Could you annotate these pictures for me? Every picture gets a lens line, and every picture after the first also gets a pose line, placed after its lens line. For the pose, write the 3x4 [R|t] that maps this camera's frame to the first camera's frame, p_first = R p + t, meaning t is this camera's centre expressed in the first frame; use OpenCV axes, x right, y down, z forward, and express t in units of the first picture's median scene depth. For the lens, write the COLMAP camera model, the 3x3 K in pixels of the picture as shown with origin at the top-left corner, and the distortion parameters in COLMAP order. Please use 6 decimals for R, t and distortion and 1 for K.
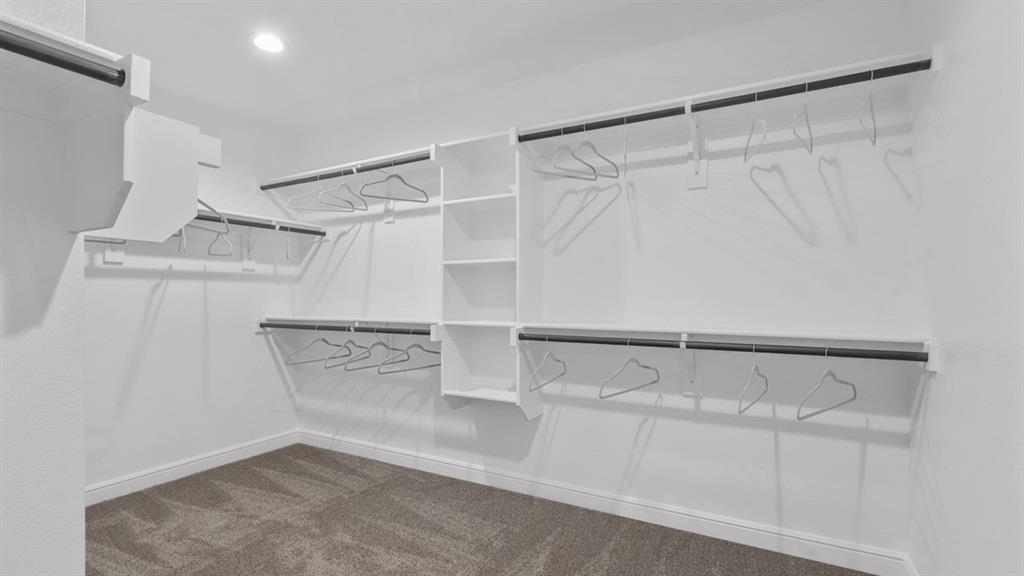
lens RADIAL K [[464.1, 0, 512.5], [0, 464.1, 288.4], [0, 0, 1]] dist [-0.003403, -0.001808]
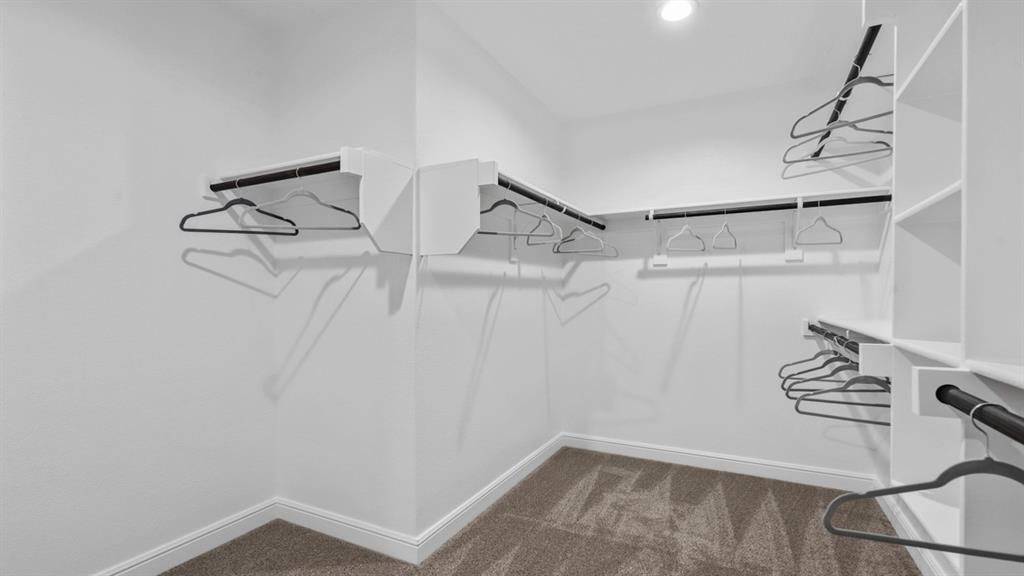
lens RADIAL K [[464.1, 0, 512.6], [0, 464.1, 295.6], [0, 0, 1]] dist [-0.003403, -0.001808]
pose [[0.036315, -0.001136, -0.999340, 0.307483], [0.022851, 0.999739, -0.000306, 0.014546], [0.999079, -0.022825, 0.036331, 0.549364]]
